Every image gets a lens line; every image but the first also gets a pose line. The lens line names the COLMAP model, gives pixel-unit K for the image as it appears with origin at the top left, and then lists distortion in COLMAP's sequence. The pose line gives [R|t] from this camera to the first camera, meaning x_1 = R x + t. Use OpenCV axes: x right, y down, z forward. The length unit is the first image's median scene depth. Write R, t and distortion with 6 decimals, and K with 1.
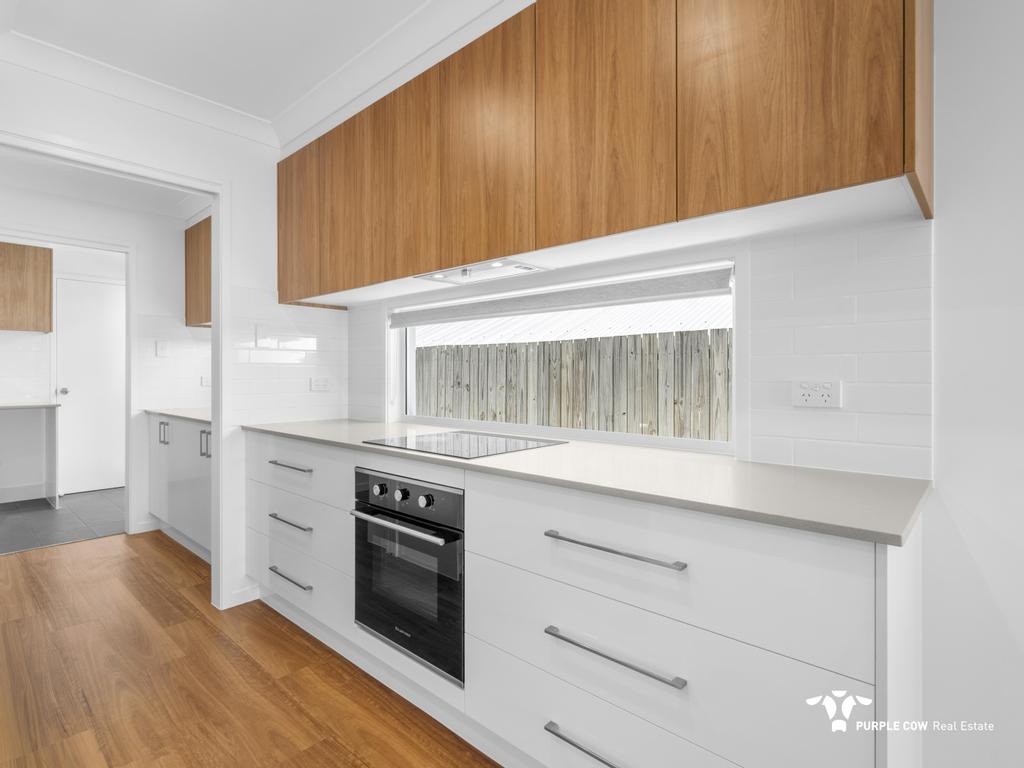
lens RADIAL K [[535.0, 0, 501.1], [0, 535.0, 375.3], [0, 0, 1]] dist [-0.001936, -0.000150]
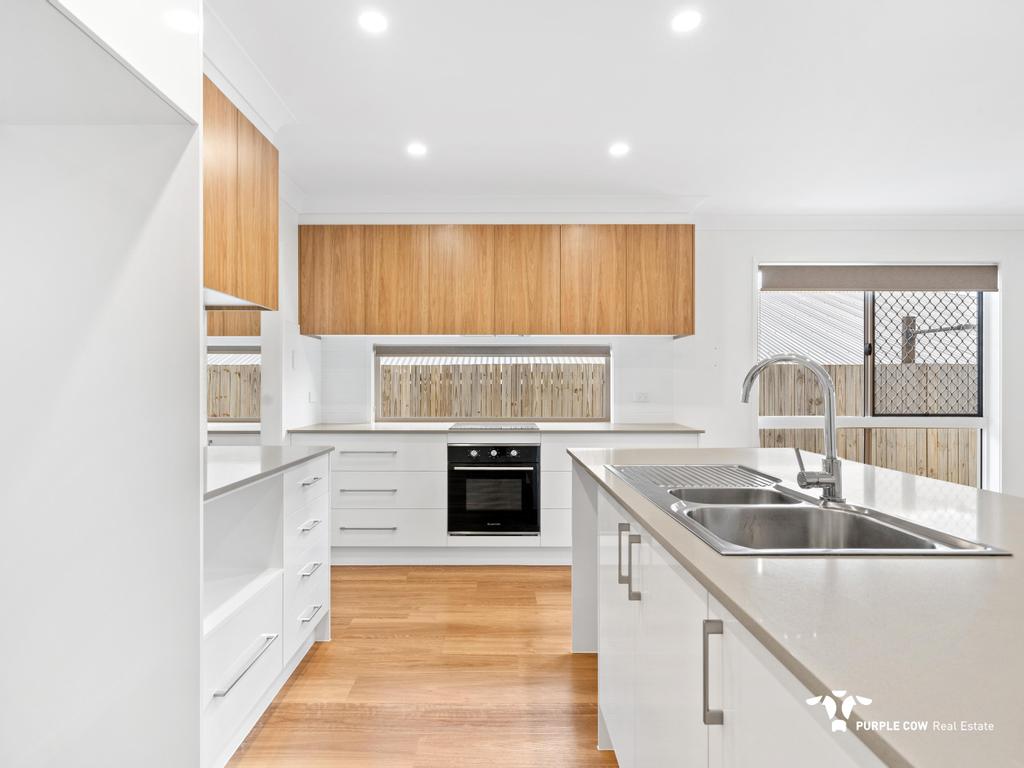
lens RADIAL K [[530.0, 0, 512.0], [0, 530.0, 384.0], [0, 0, 1]] dist [0.000391, 0.000023]
pose [[0.727095, 0.002001, 0.686534, -0.940441], [-0.000117, 0.999996, -0.002791, -0.011571], [-0.686537, 0.001949, 0.727092, -0.279859]]
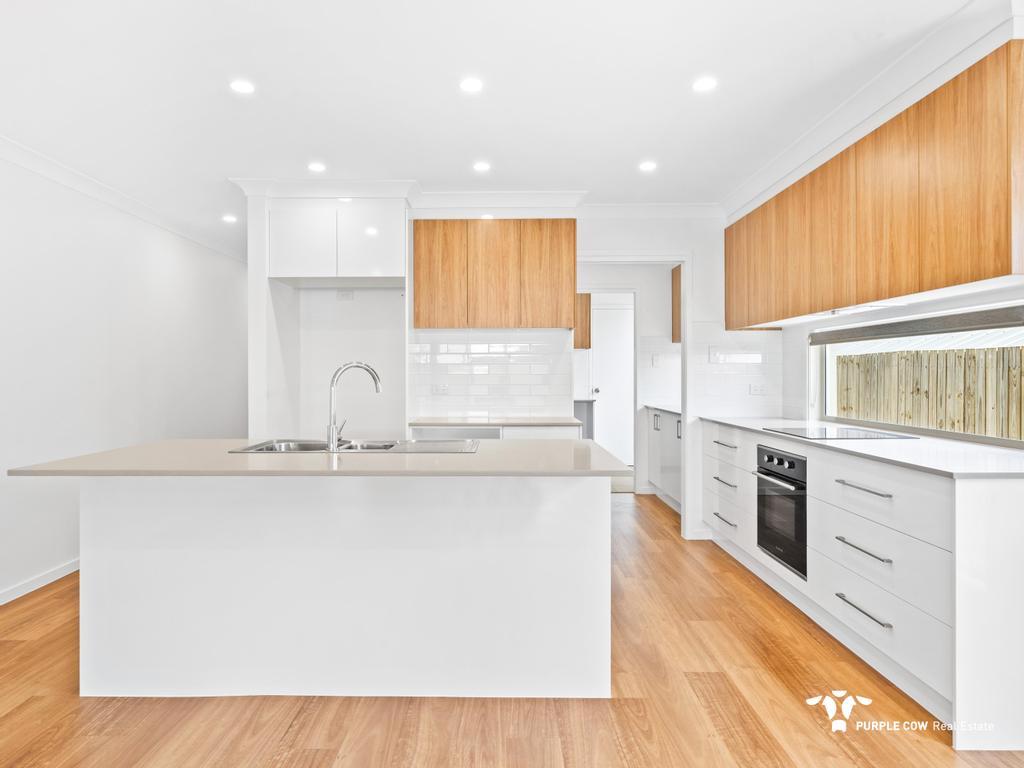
lens RADIAL K [[645.5, 0, 485.1], [0, 645.5, 377.2], [0, 0, 1]] dist [-0.000858, -0.000813]
pose [[0.665332, 0.001020, -0.746547, 0.427446], [0.002608, 0.999990, 0.003691, -0.022269], [0.746543, -0.004403, 0.665322, -0.590274]]
